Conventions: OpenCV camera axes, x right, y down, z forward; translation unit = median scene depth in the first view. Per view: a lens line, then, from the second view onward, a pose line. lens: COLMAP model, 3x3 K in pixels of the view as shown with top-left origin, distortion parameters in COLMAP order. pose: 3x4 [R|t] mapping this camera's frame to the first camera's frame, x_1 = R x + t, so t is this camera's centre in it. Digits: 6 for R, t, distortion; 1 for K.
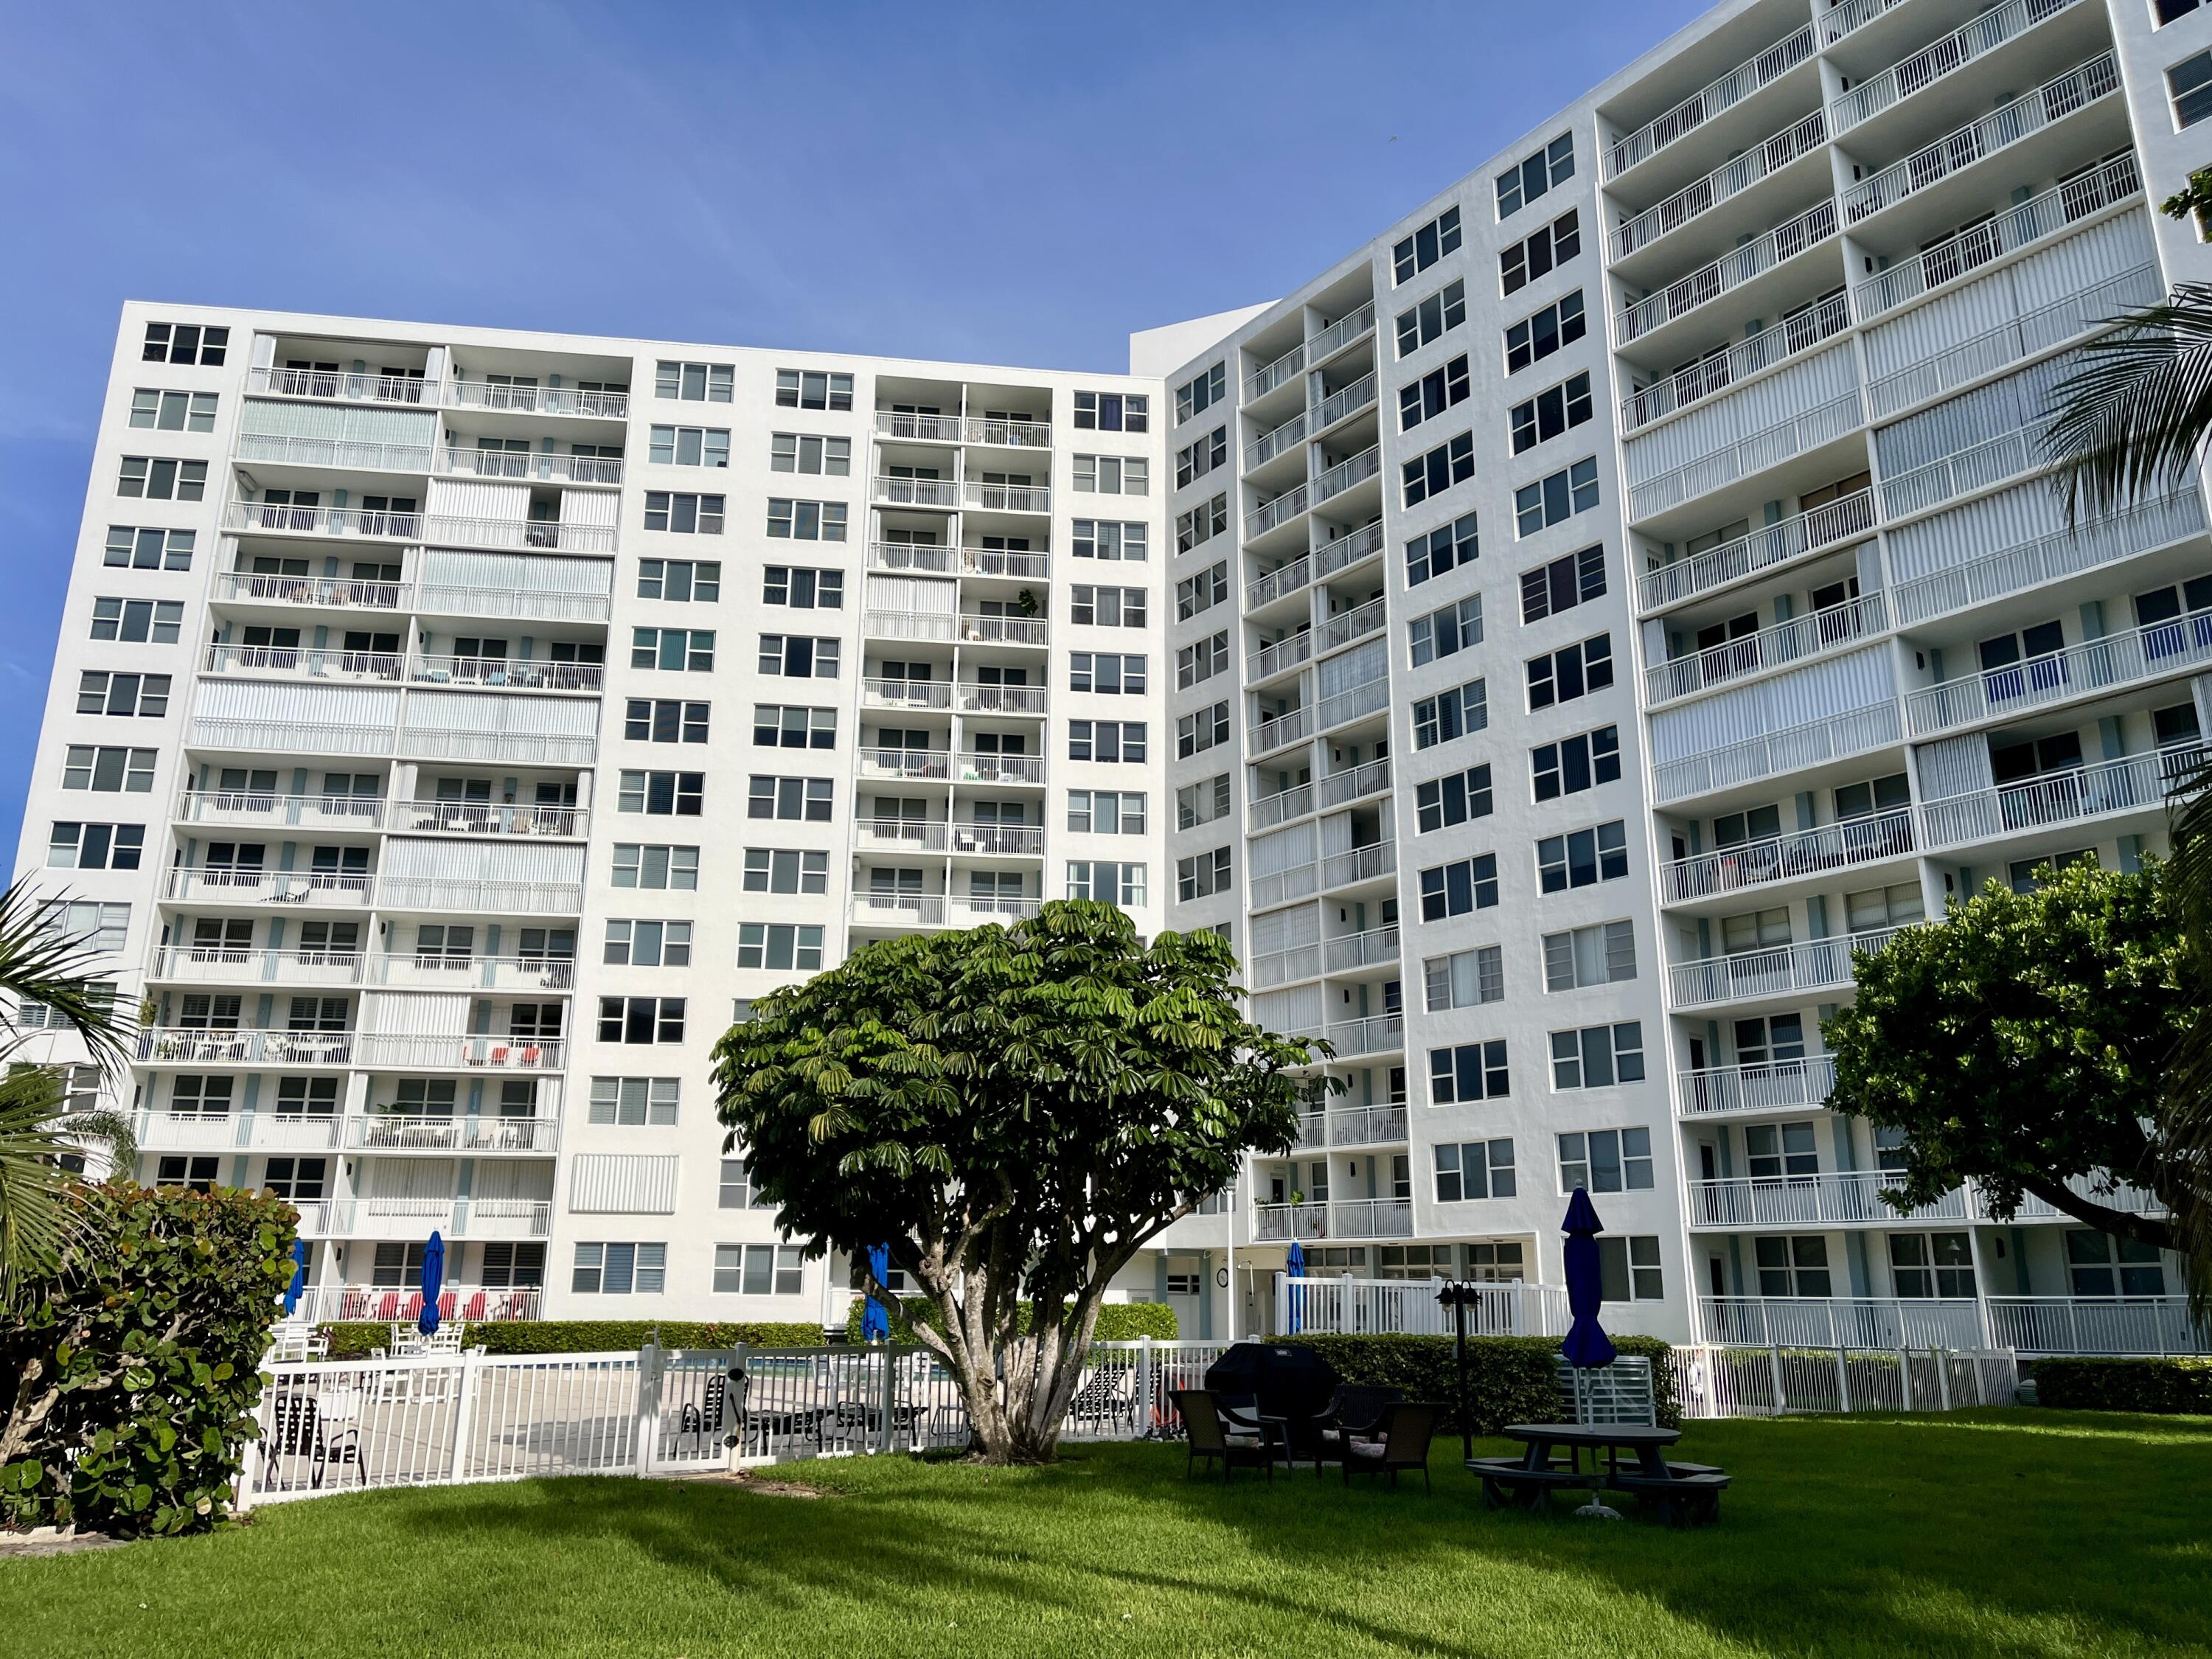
lens RADIAL K [[1673.8, 0, 1095.3], [0, 1673.8, 827.1], [0, 0, 1]] dist [0.073128, -0.098008]
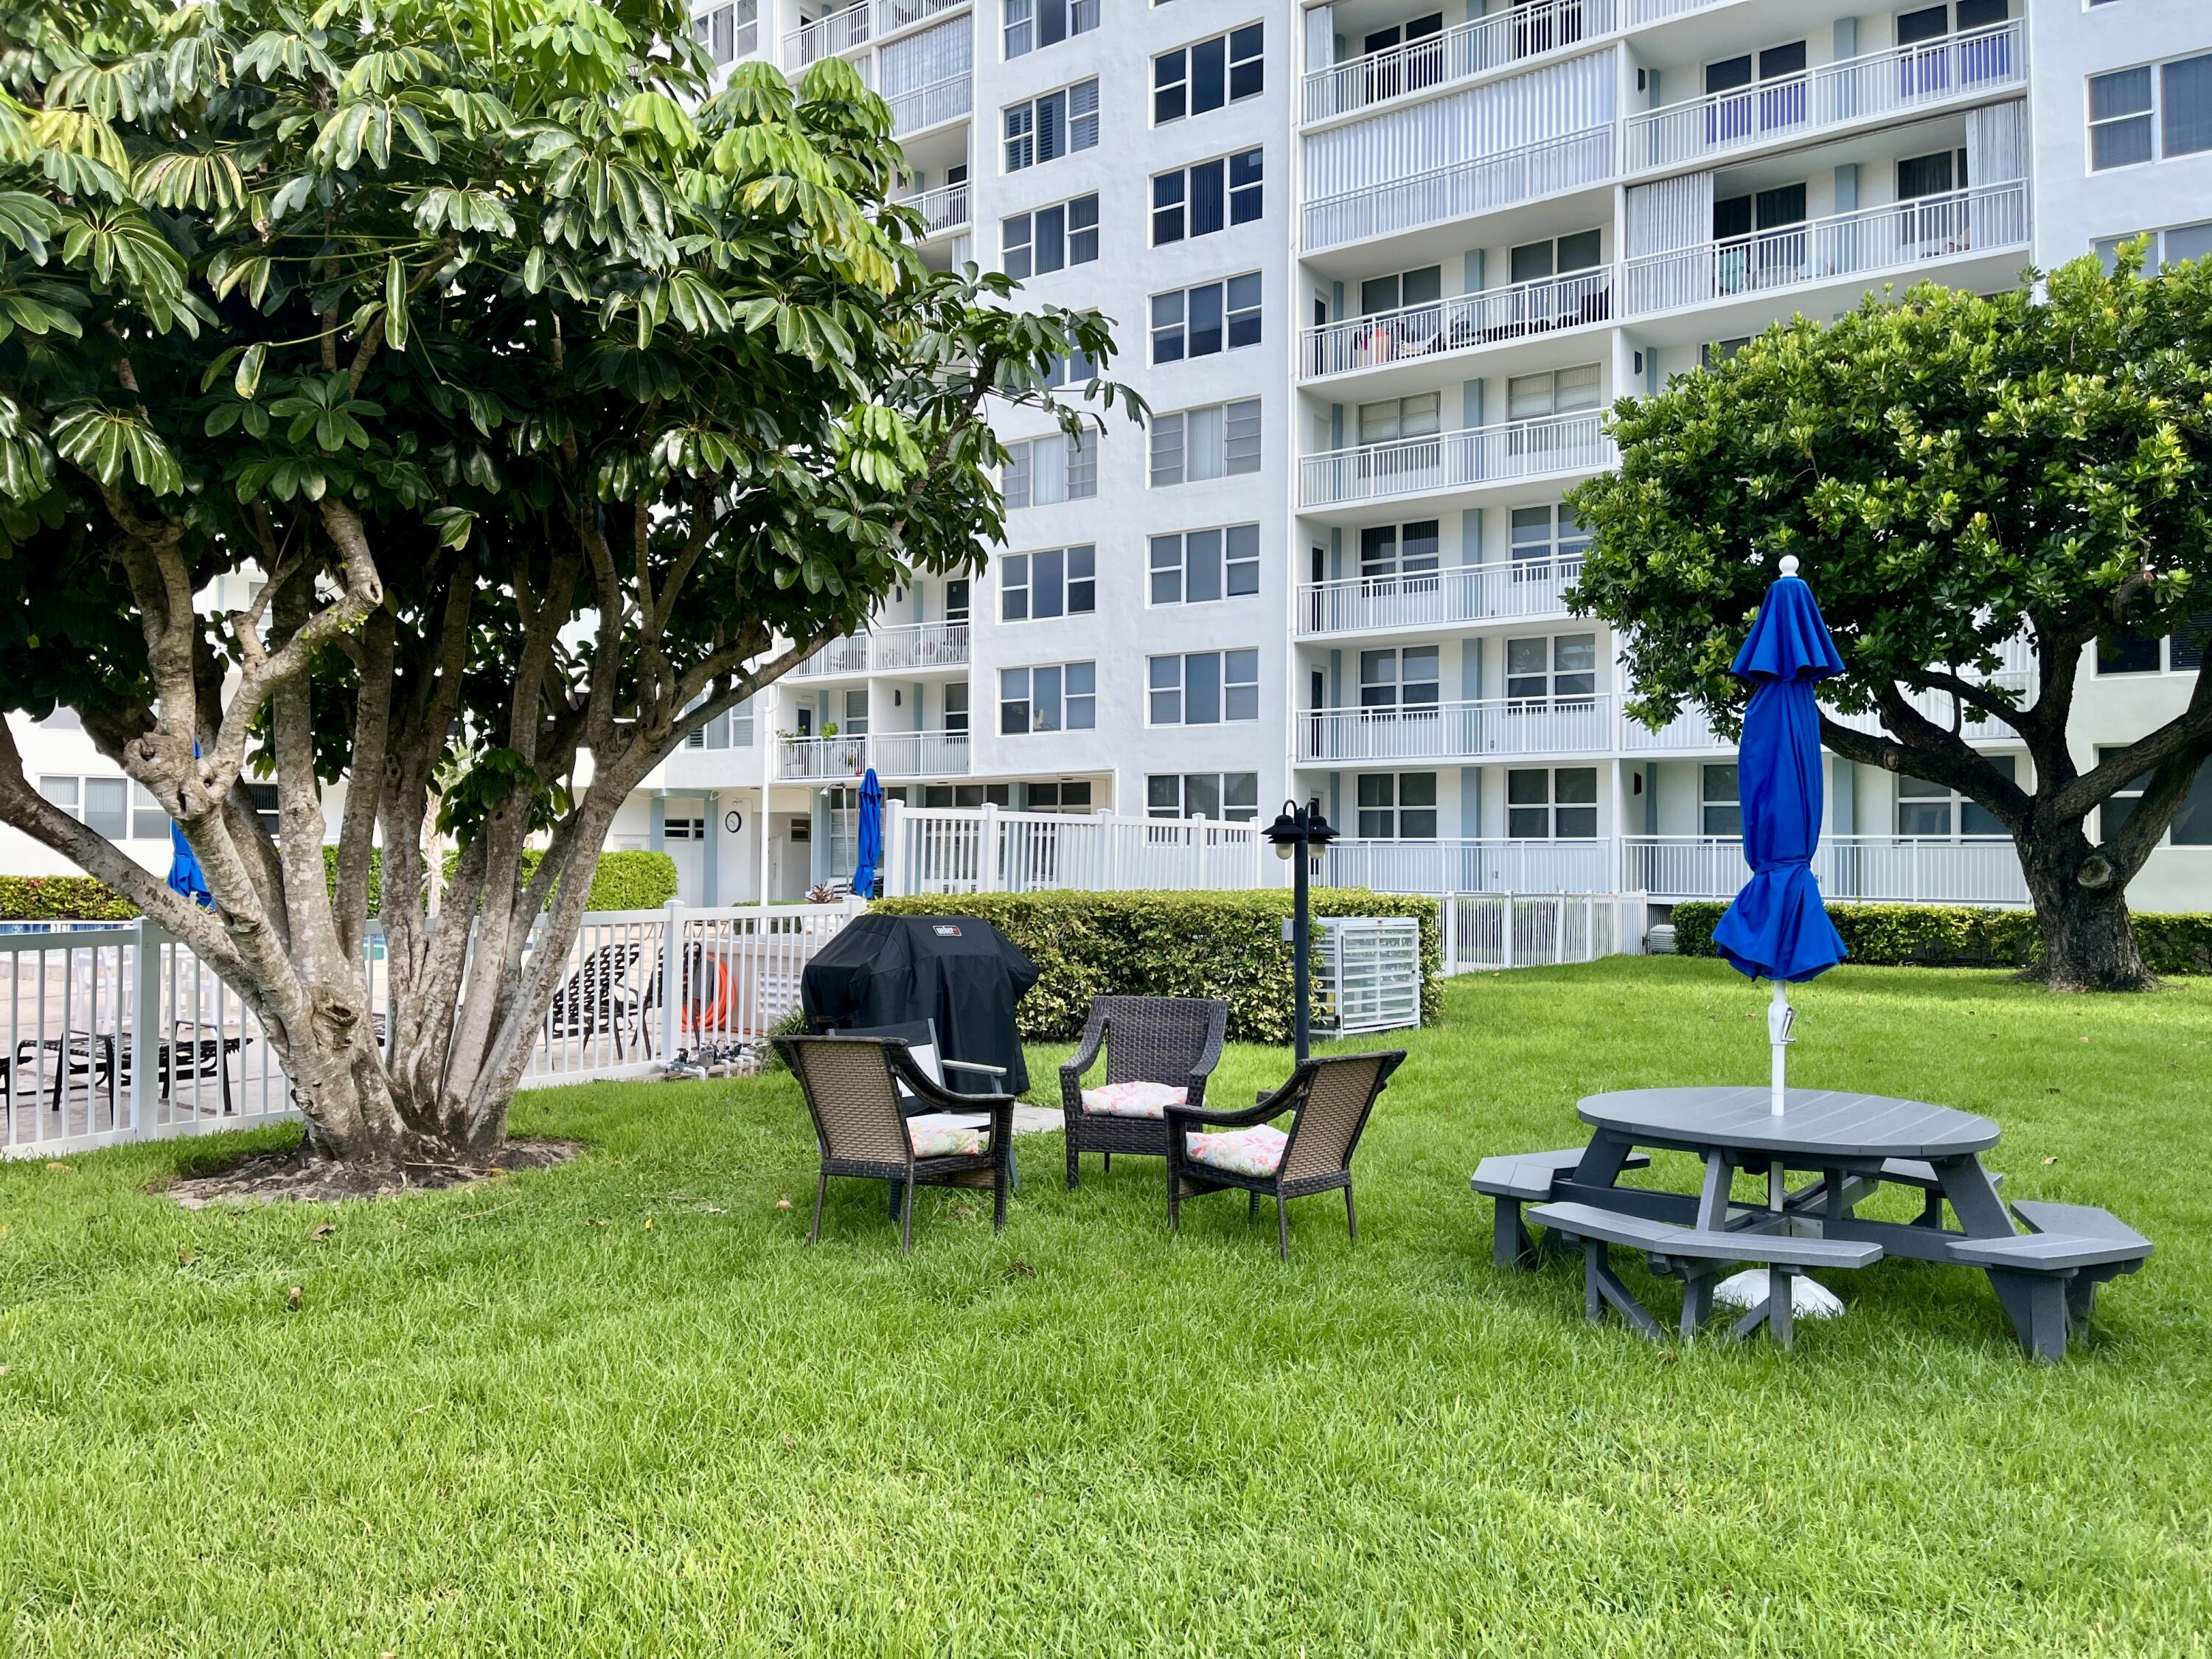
lens RADIAL K [[1696.4, 0, 1082.1], [0, 1696.4, 821.7], [0, 0, 1]] dist [0.044657, -0.016433]
pose [[0.957992, 0.002391, 0.286785, -0.001786], [-0.075543, 0.966755, 0.244291, 0.049986], [-0.276667, -0.255693, 0.926324, 0.174627]]
